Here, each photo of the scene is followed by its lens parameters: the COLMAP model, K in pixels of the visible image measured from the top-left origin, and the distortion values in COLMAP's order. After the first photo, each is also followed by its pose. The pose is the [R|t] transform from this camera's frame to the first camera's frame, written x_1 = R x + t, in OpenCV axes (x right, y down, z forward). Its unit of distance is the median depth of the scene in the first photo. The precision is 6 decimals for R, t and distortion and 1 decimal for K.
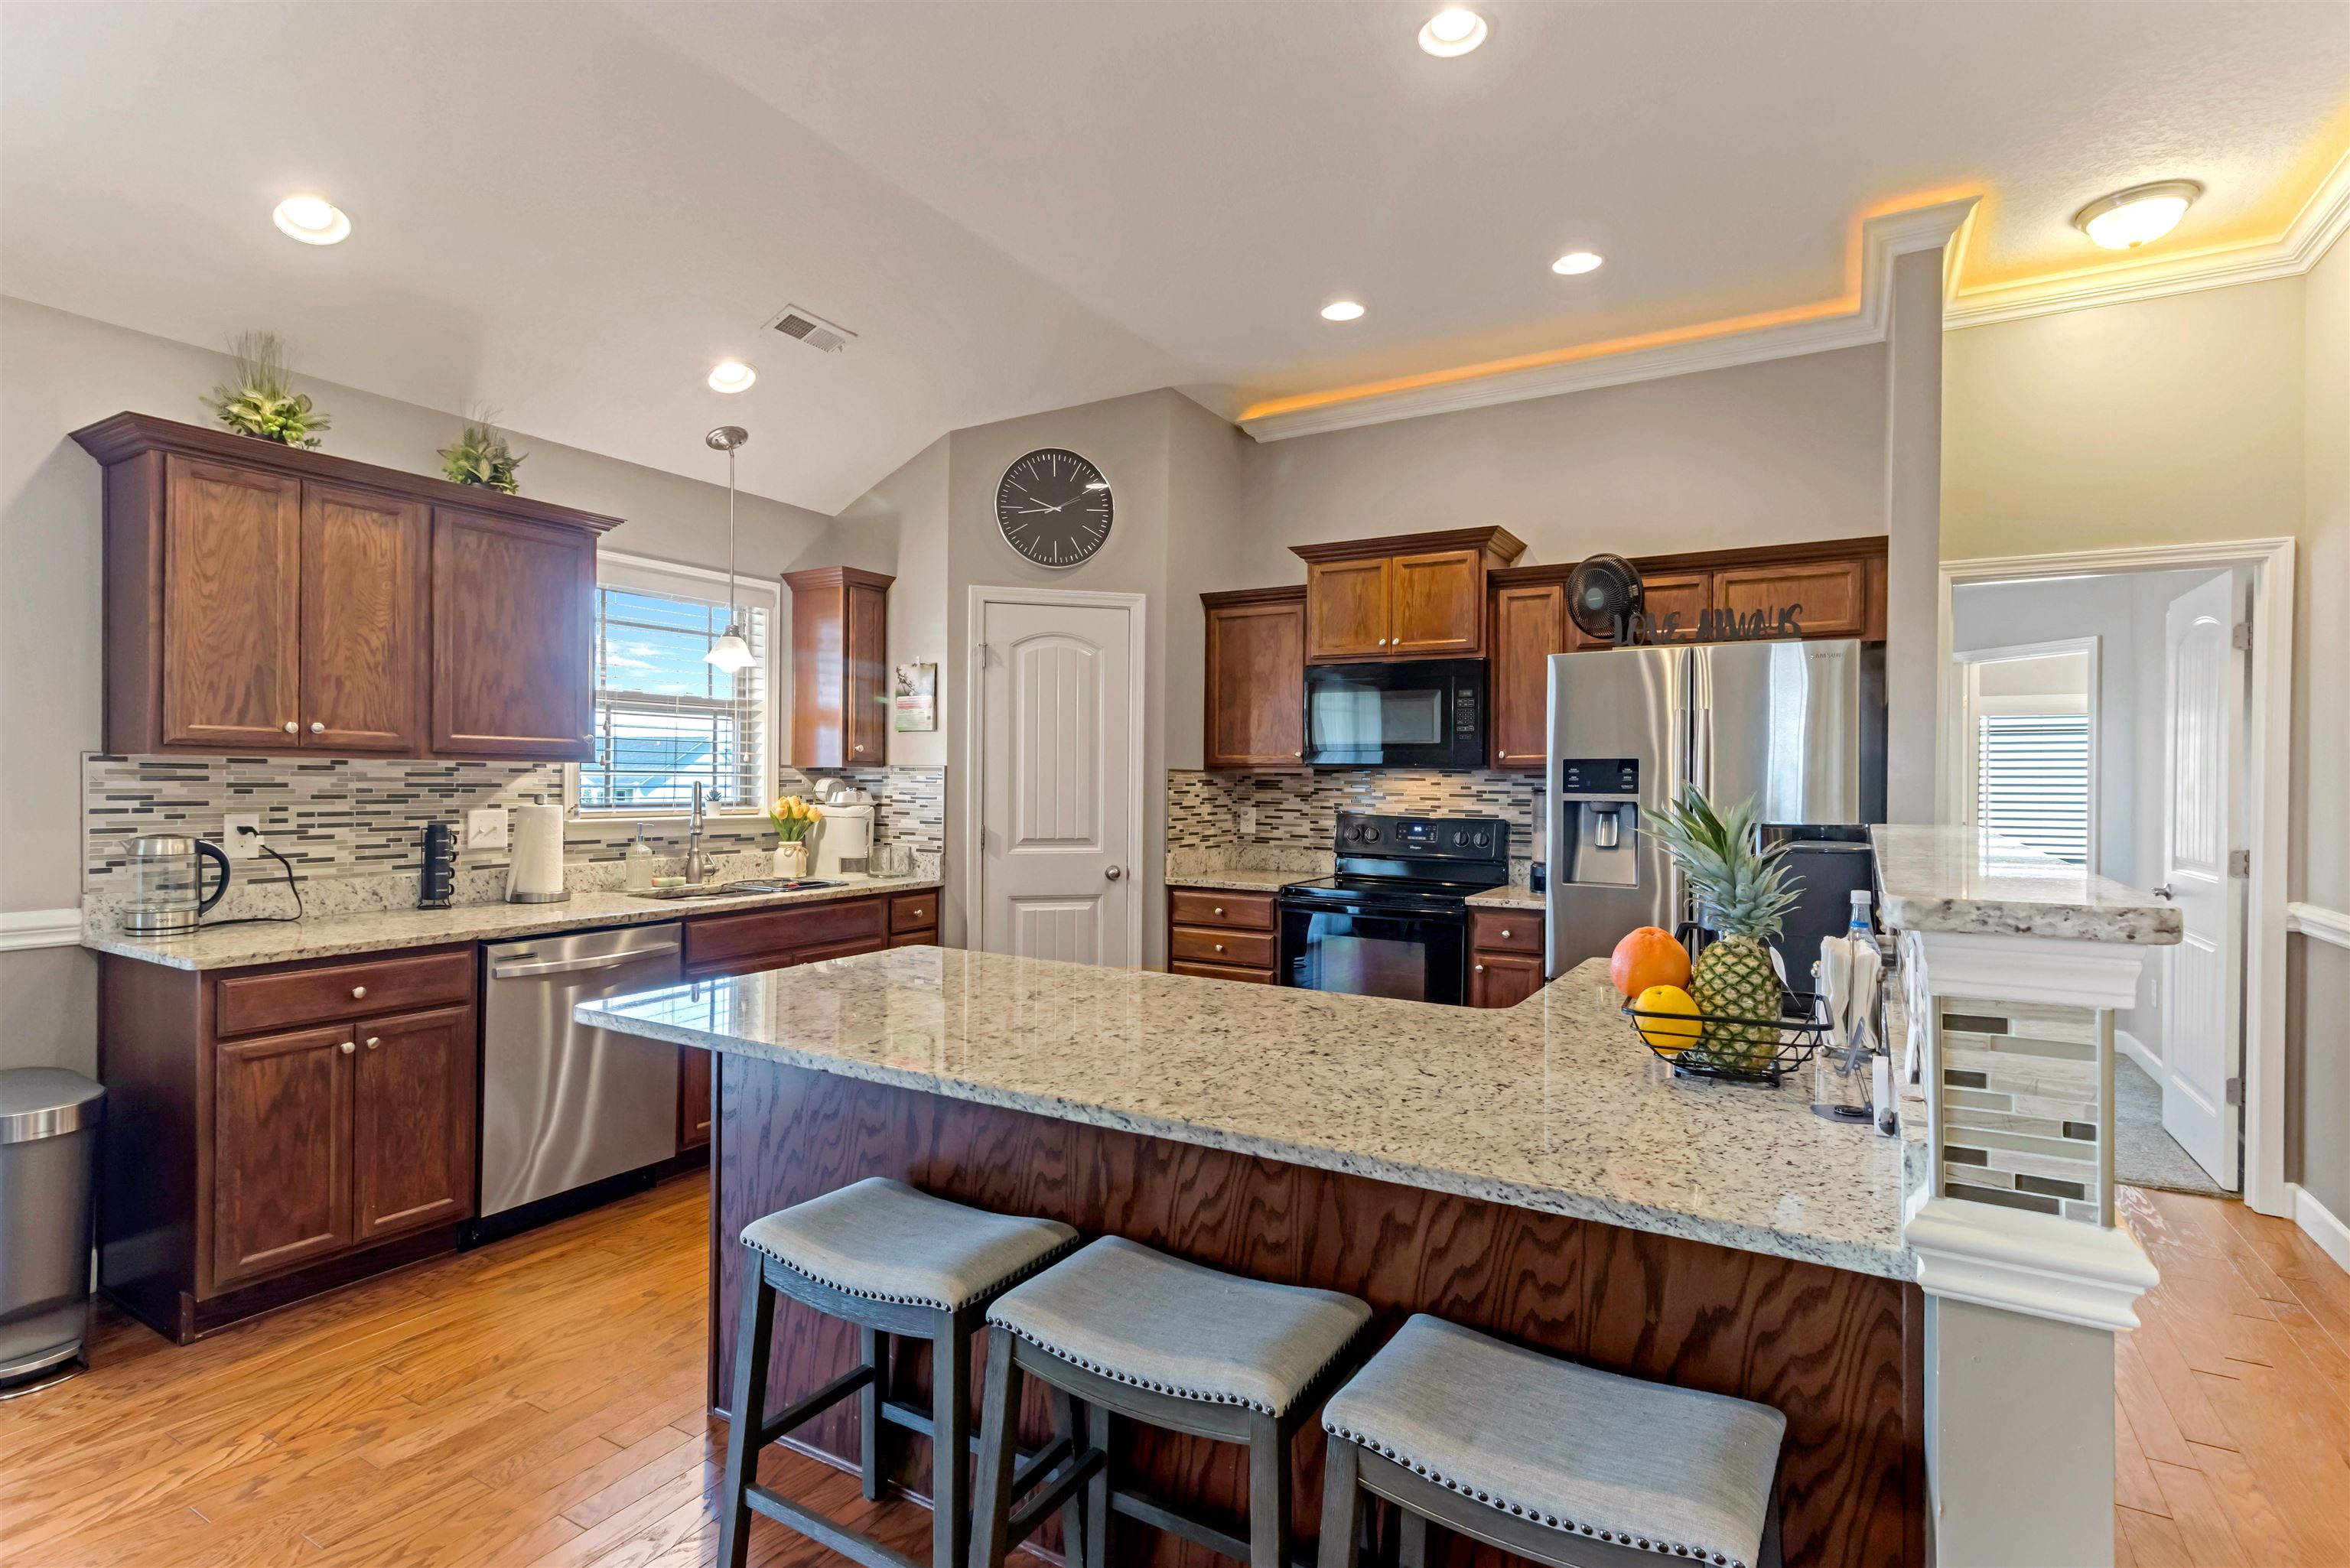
lens RADIAL K [[1125.9, 0, 1175.0], [0, 1125.9, 784.0], [0, 0, 1]] dist [-0.000183, -0.000085]
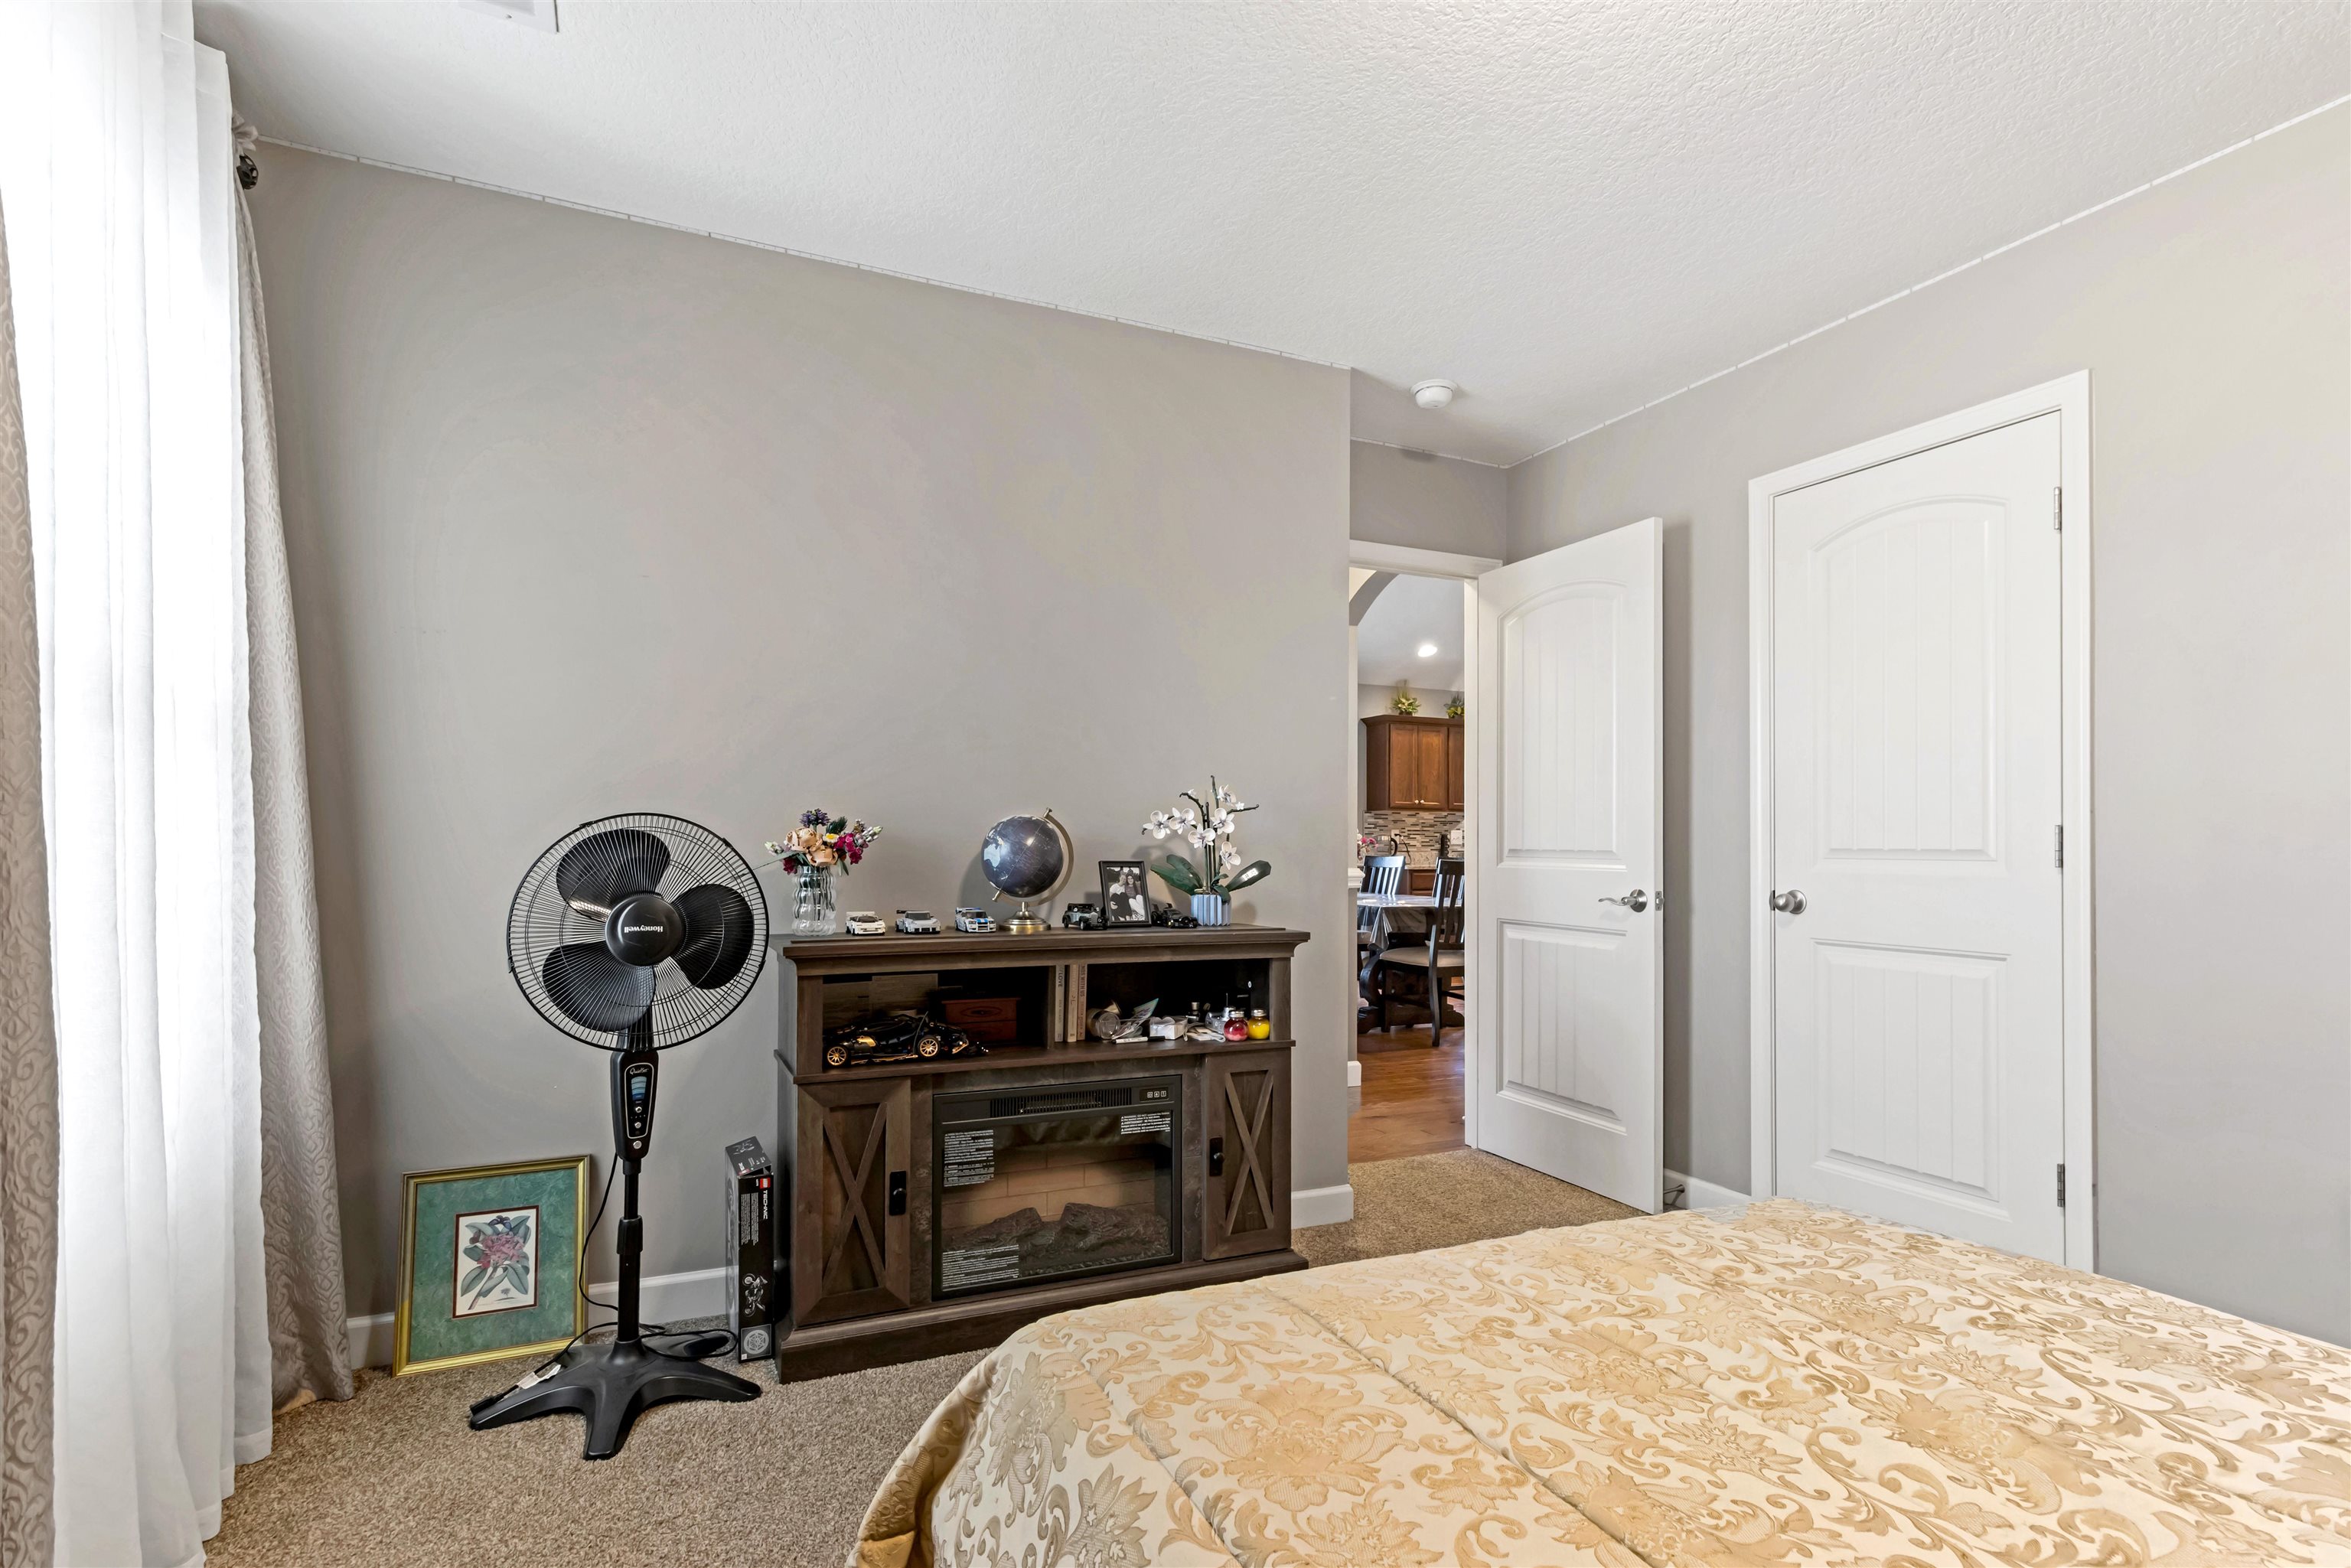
lens RADIAL K [[1129.6, 0, 1175.1], [0, 1129.6, 834.5], [0, 0, 1]] dist [-0.000070, -0.000027]
pose [[0.817224, -0.008644, -0.576256, 0.109511], [-0.000613, 0.999874, -0.015867, 0.019990], [0.576320, 0.013320, 0.817115, -0.430247]]
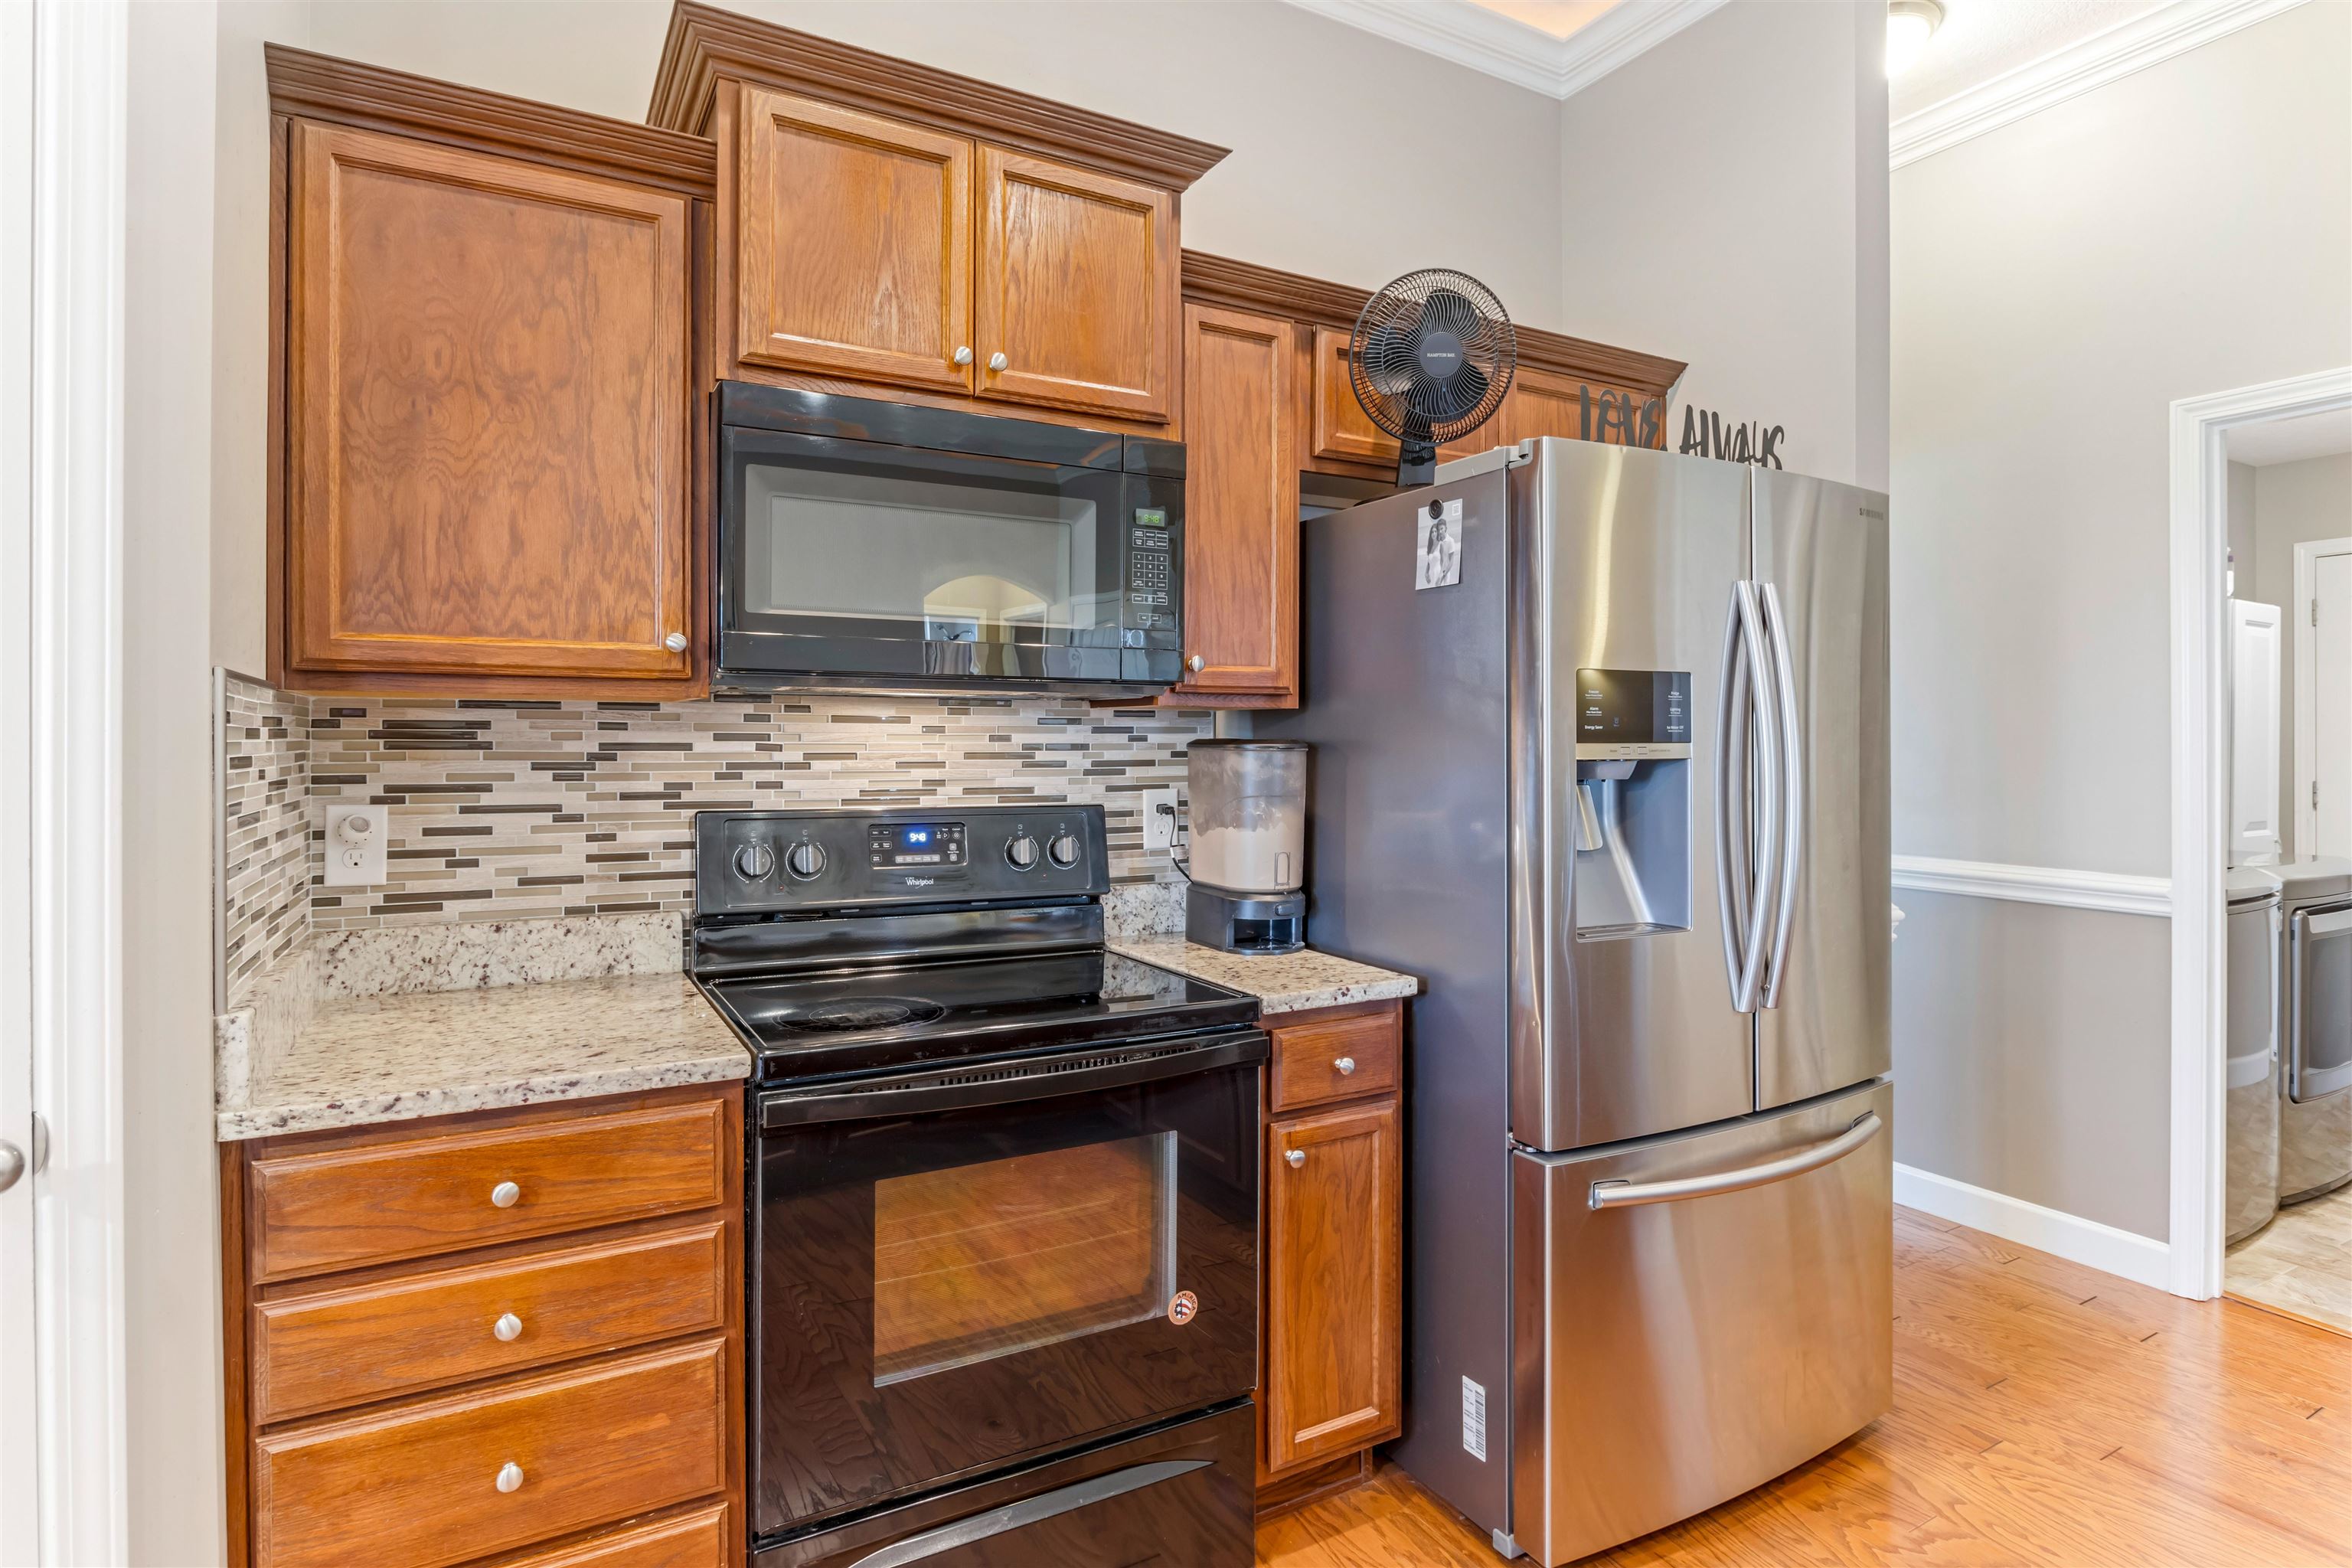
lens RADIAL K [[1236.2, 0, 1177.6], [0, 1236.2, 740.4], [0, 0, 1]] dist [-0.002694, -0.000341]
pose [[0.502805, -0.006996, 0.864372, -0.135154], [0.007909, 0.999963, 0.003493, 0.003133], [-0.864364, 0.005080, 0.502841, 0.692667]]
